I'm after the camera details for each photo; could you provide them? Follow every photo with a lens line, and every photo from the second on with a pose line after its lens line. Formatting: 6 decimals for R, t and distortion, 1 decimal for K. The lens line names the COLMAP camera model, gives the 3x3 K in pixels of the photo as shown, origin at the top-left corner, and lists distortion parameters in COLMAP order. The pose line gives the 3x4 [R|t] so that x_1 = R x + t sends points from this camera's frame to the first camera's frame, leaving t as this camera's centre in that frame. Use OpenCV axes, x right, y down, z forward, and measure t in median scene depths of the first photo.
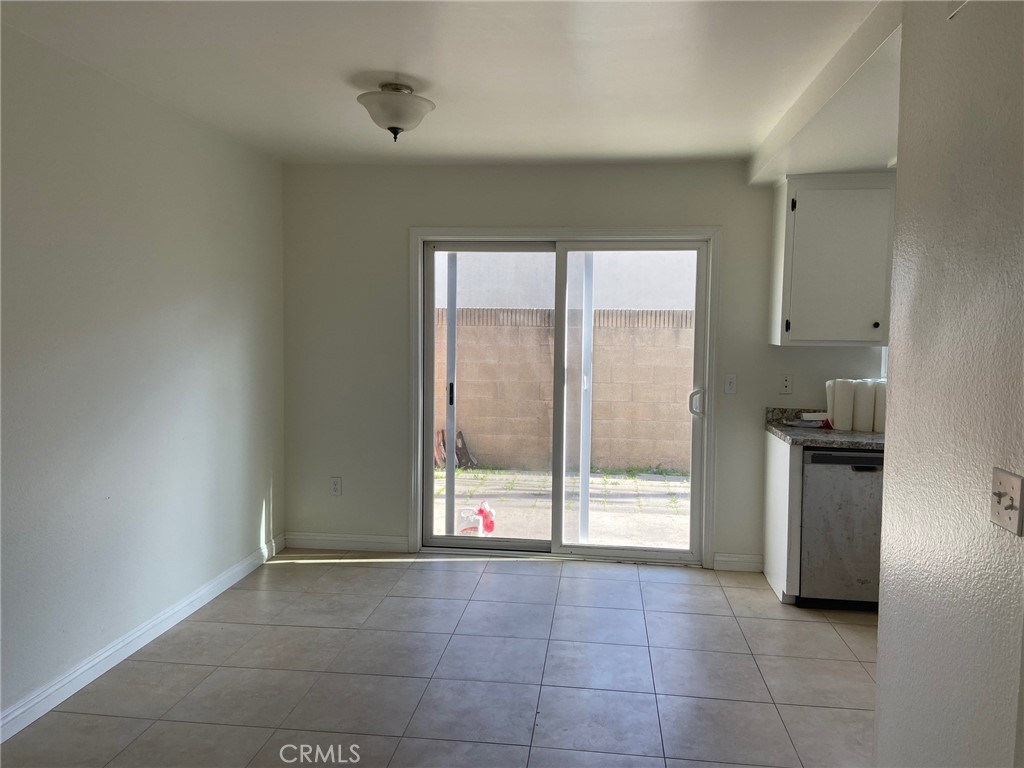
lens RADIAL K [[768.4, 0, 507.4], [0, 768.4, 373.4], [0, 0, 1]] dist [0.051371, -0.006243]
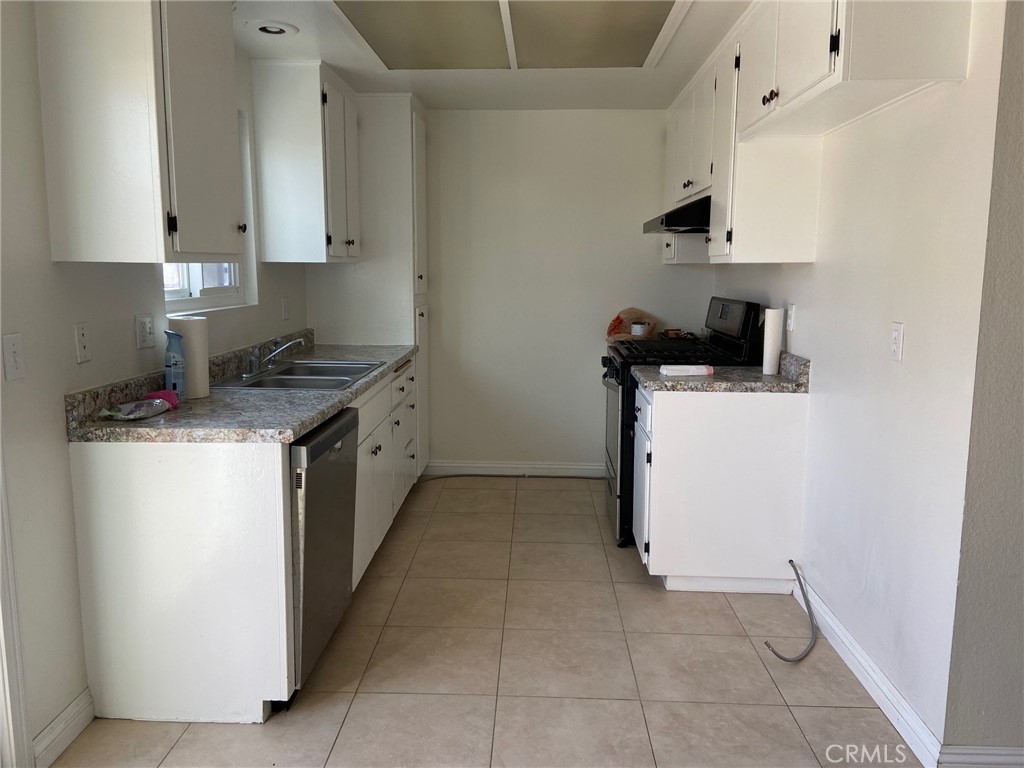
lens RADIAL K [[768.4, 0, 507.4], [0, 768.4, 373.4], [0, 0, 1]] dist [0.051371, -0.006243]
pose [[-0.071913, -0.152171, 0.985735, -0.152292], [0.057563, 0.986013, 0.156413, -0.028673], [-0.995748, 0.067990, -0.062148, 0.708451]]
